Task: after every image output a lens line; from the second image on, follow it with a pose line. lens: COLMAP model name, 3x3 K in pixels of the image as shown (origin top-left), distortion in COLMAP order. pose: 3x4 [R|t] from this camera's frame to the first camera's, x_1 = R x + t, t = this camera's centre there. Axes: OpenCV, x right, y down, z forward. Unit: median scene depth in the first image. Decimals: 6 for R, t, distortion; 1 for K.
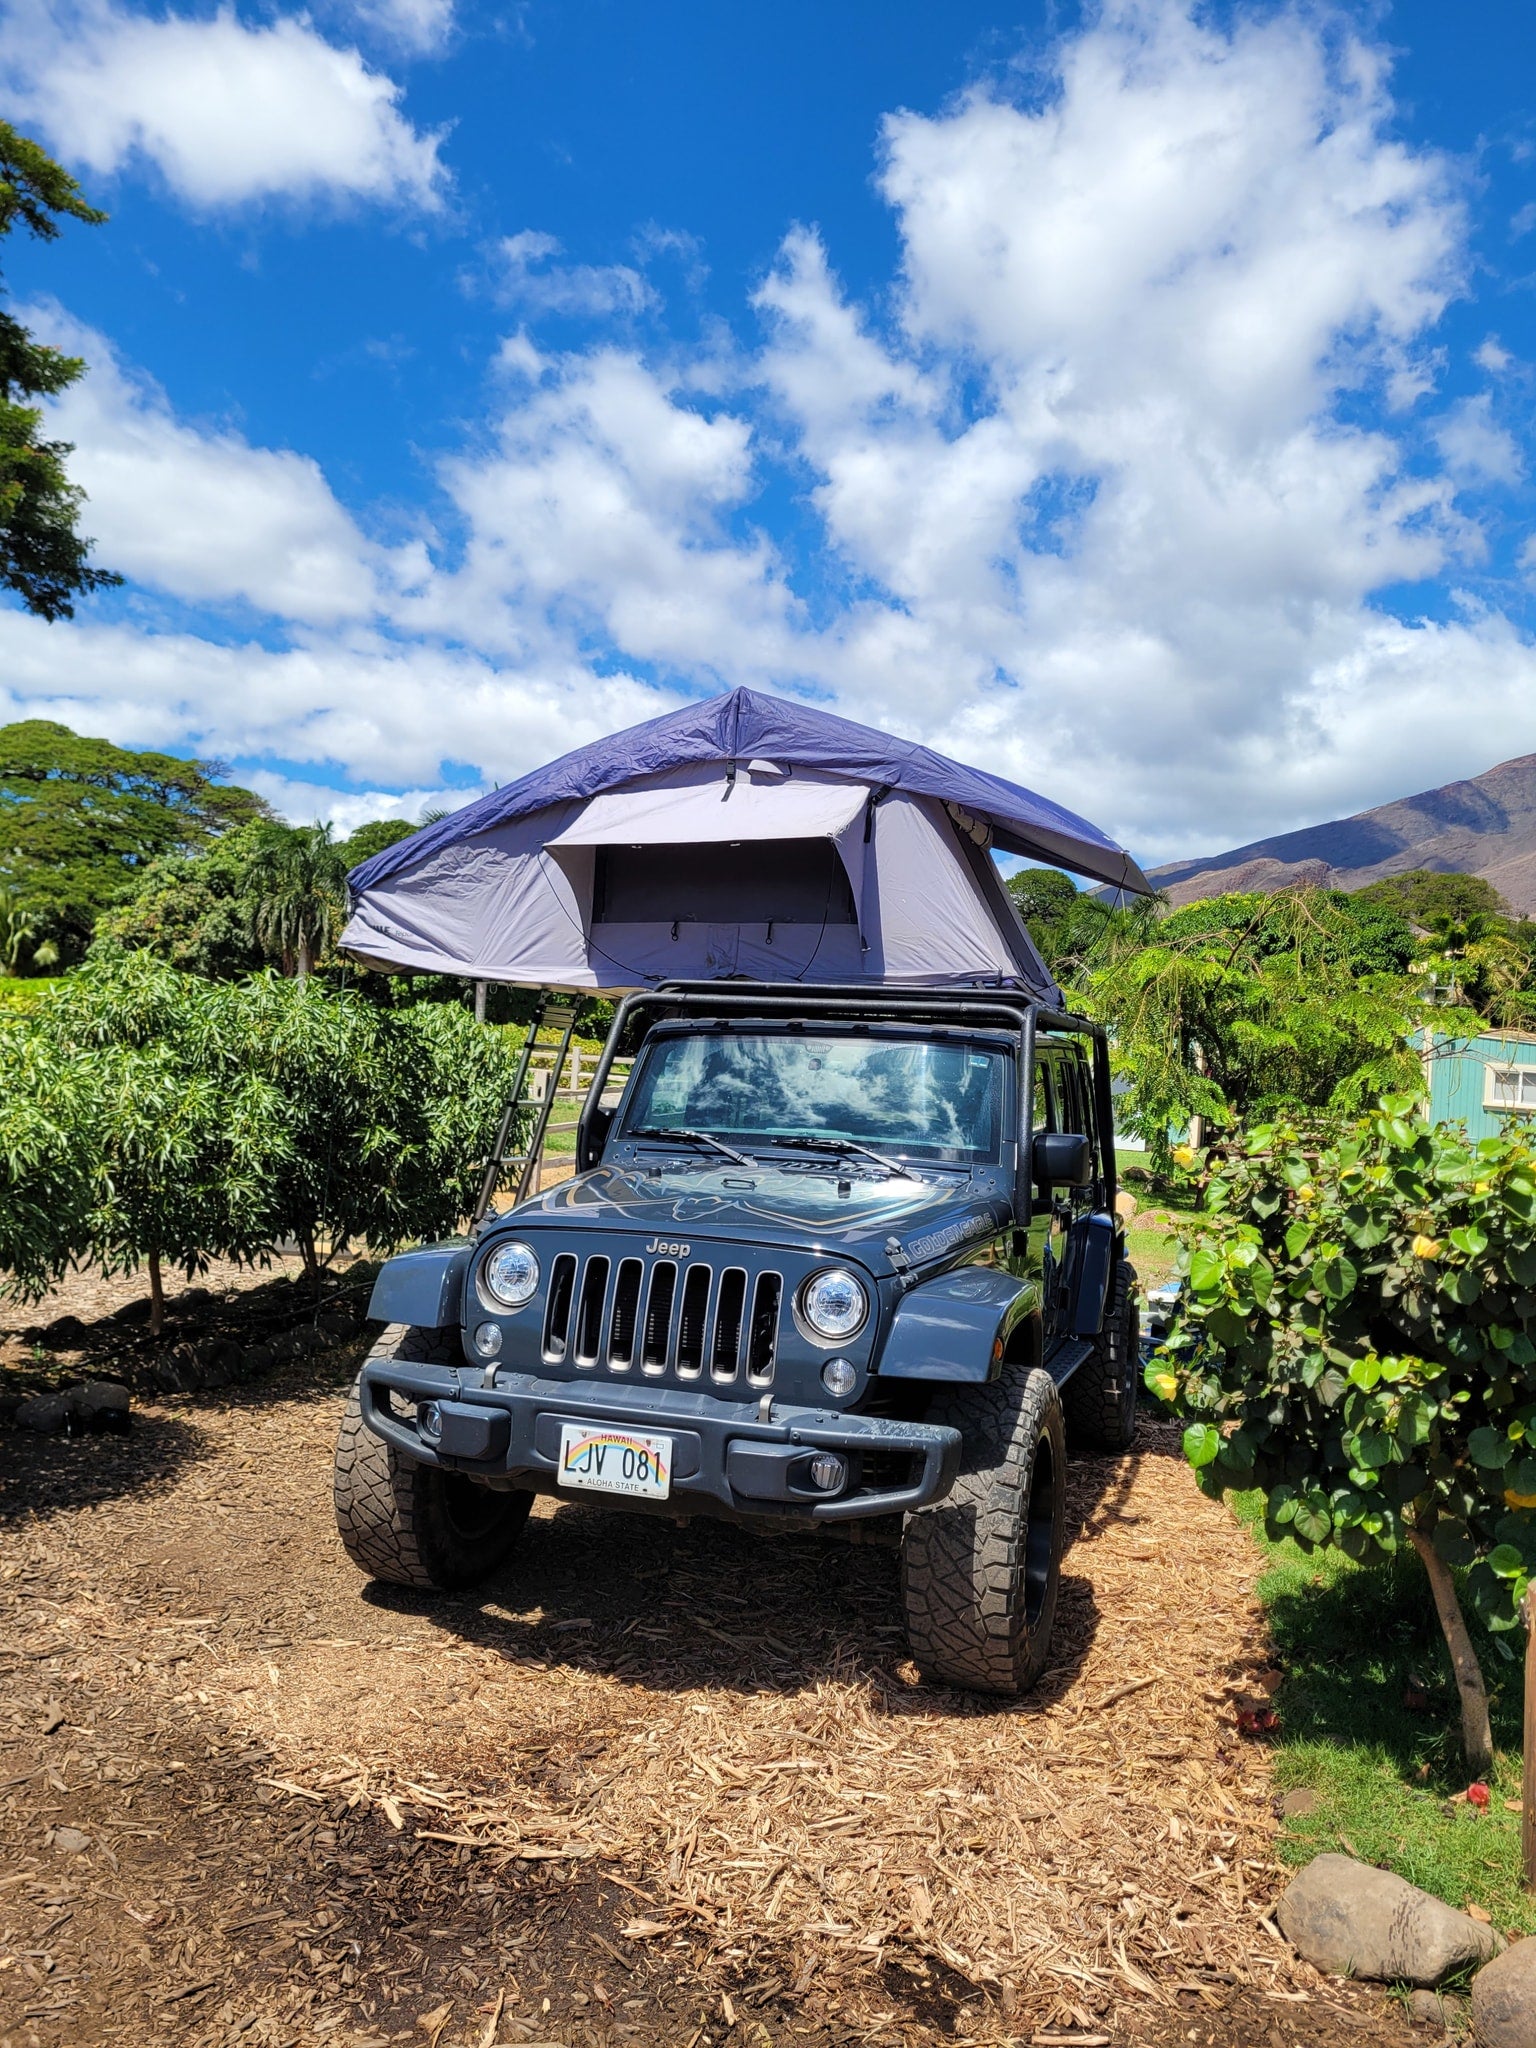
lens RADIAL K [[1577.3, 0, 764.6], [0, 1577.3, 963.7], [0, 0, 1]] dist [0.059902, -0.034364]
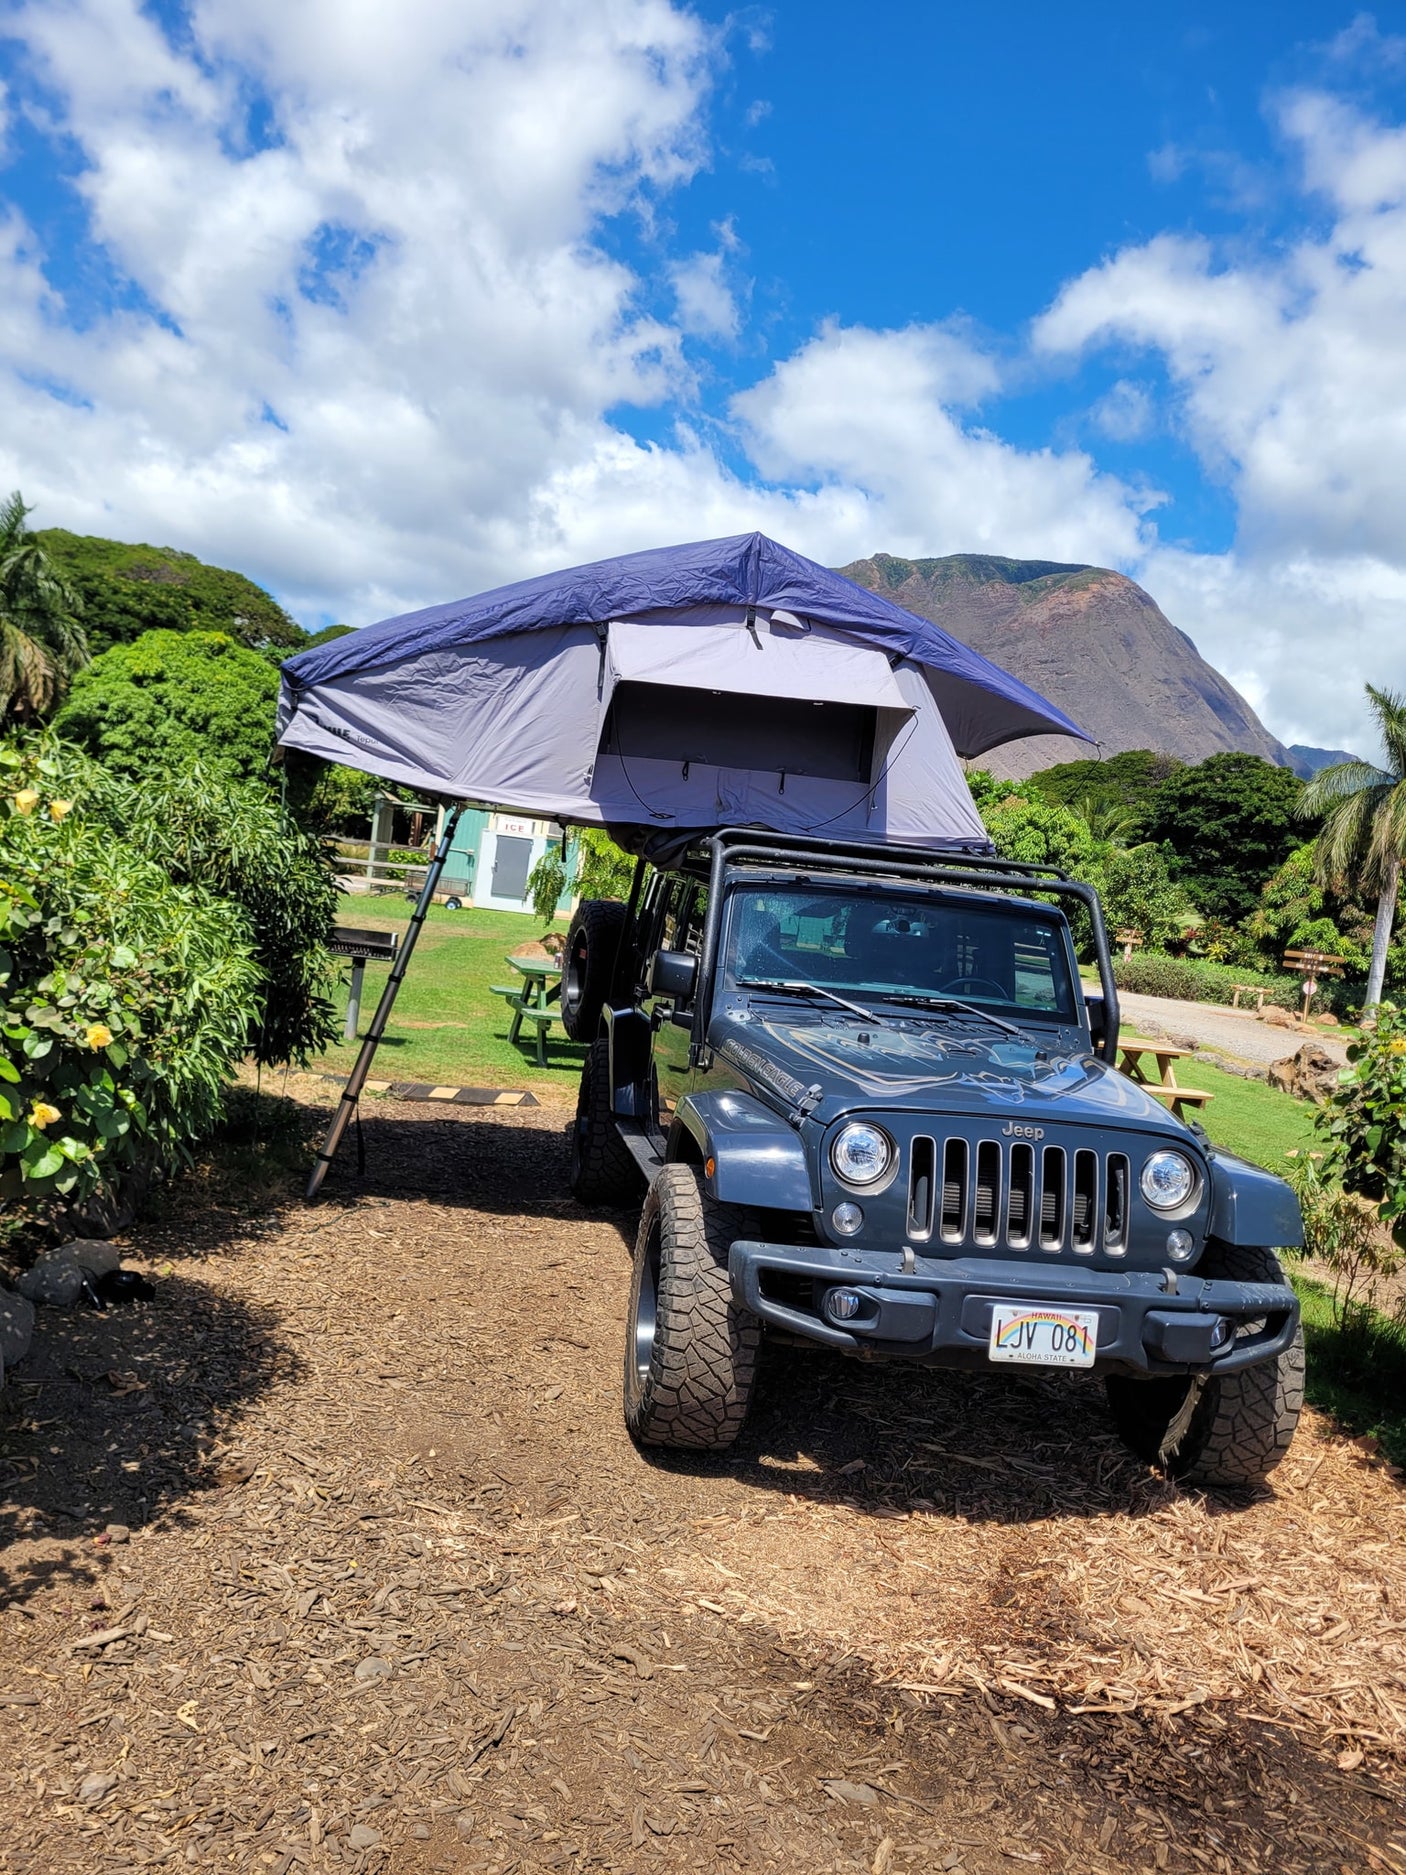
lens RADIAL K [[1432.9, 0, 707.7], [0, 1432.9, 919.7], [0, 0, 1]] dist [0.060991, -0.059689]
pose [[0.887652, 0.035265, 0.459164, -0.460430], [-0.100188, 0.987970, 0.117803, -0.035984], [-0.449485, -0.150570, 0.880506, 0.170436]]
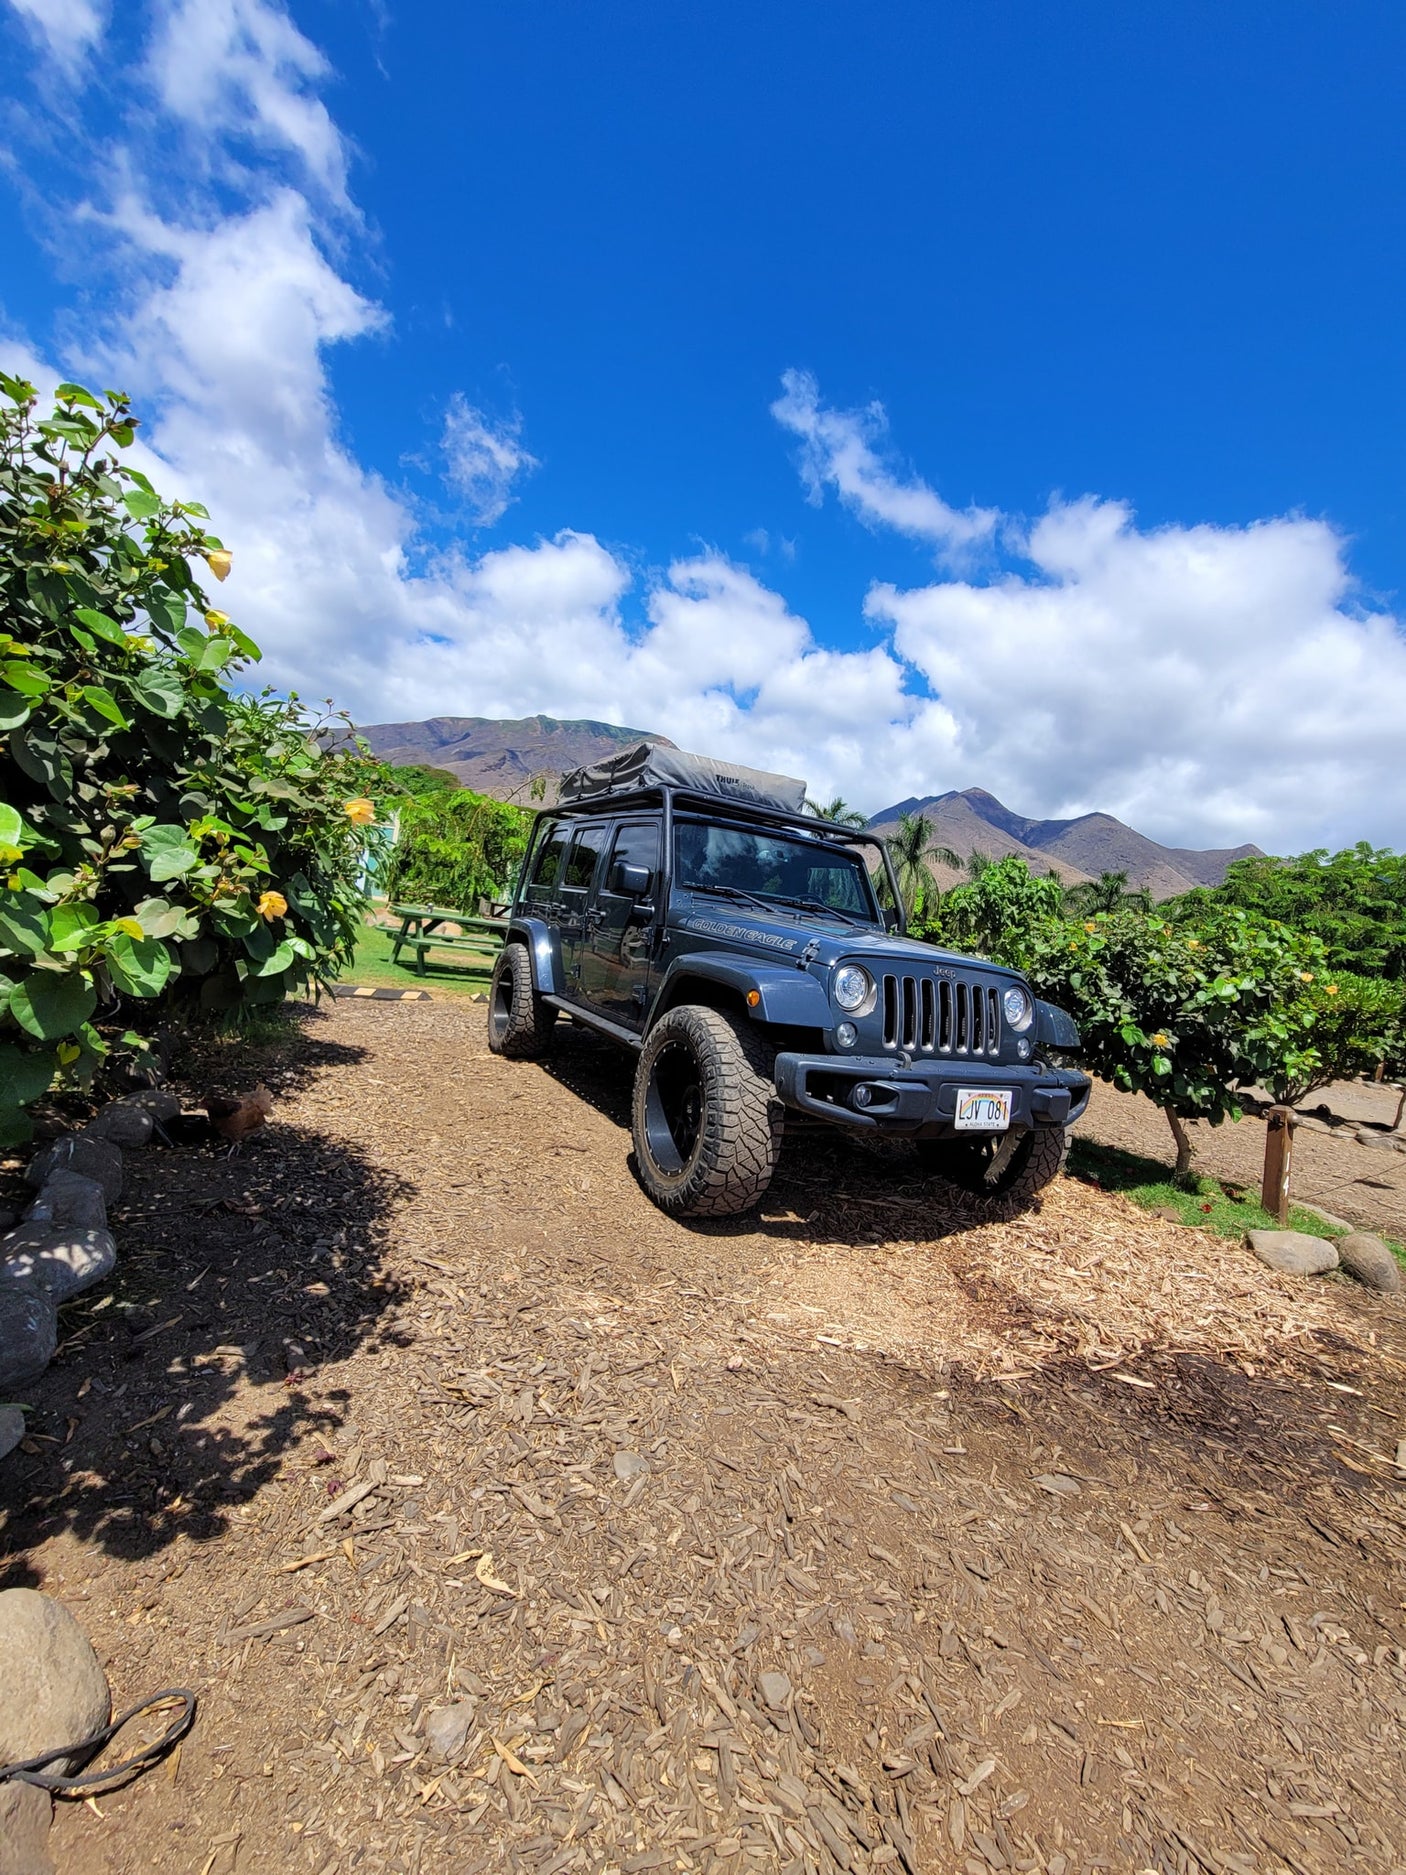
lens RADIAL K [[786.7, 0, 695.9], [0, 786.7, 944.3], [0, 0, 1]] dist [-0.009973, 0.005747]
pose [[0.689846, 0.023589, 0.723572, -0.508420], [-0.145323, 0.983638, 0.106482, 0.070516], [-0.709221, -0.178608, 0.681986, 0.430390]]
